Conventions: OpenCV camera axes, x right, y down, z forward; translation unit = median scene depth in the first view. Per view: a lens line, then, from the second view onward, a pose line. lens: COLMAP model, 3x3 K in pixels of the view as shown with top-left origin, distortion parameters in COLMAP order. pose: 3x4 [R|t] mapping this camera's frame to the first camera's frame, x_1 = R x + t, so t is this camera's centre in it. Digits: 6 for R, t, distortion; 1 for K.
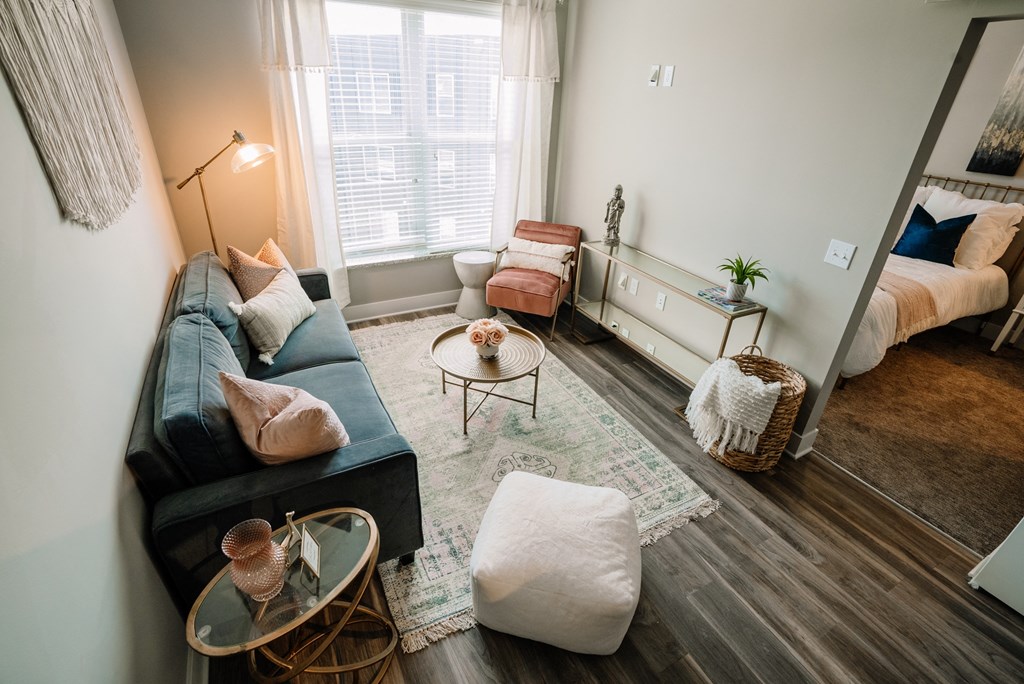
lens RADIAL K [[464.8, 0, 509.2], [0, 464.8, 331.9], [0, 0, 1]] dist [-0.003634, 0.002358]
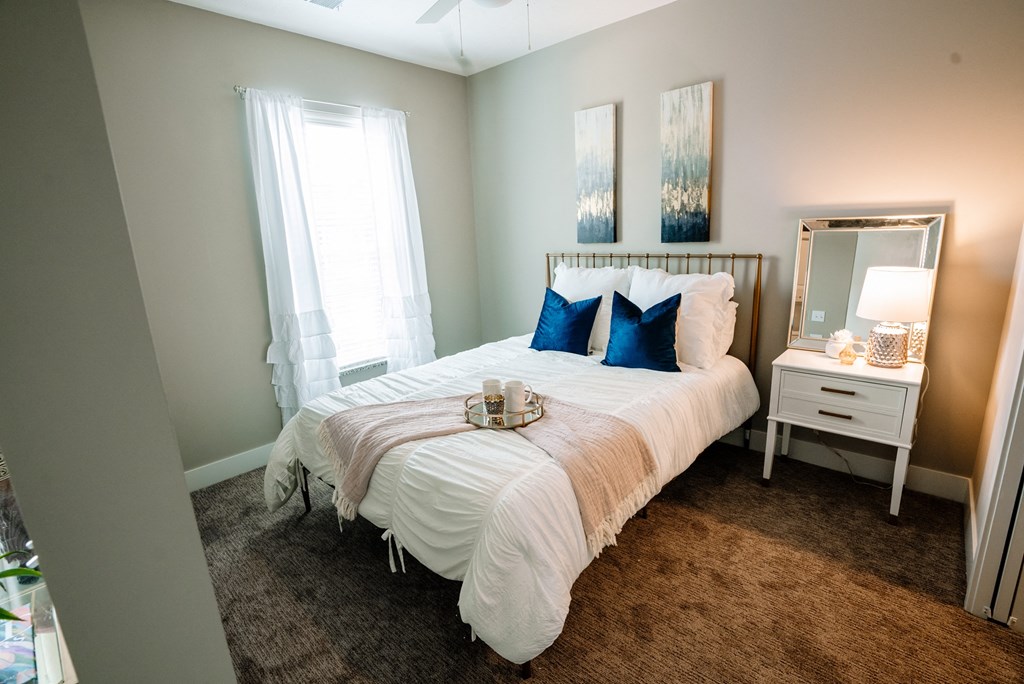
lens RADIAL K [[464.8, 0, 519.7], [0, 464.8, 342.1], [0, 0, 1]] dist [-0.003634, 0.002358]
pose [[0.939631, -0.177107, 0.292790, 0.532233], [0.241702, 0.949195, -0.201516, -0.095637], [-0.242225, 0.260119, 0.934701, 0.396433]]
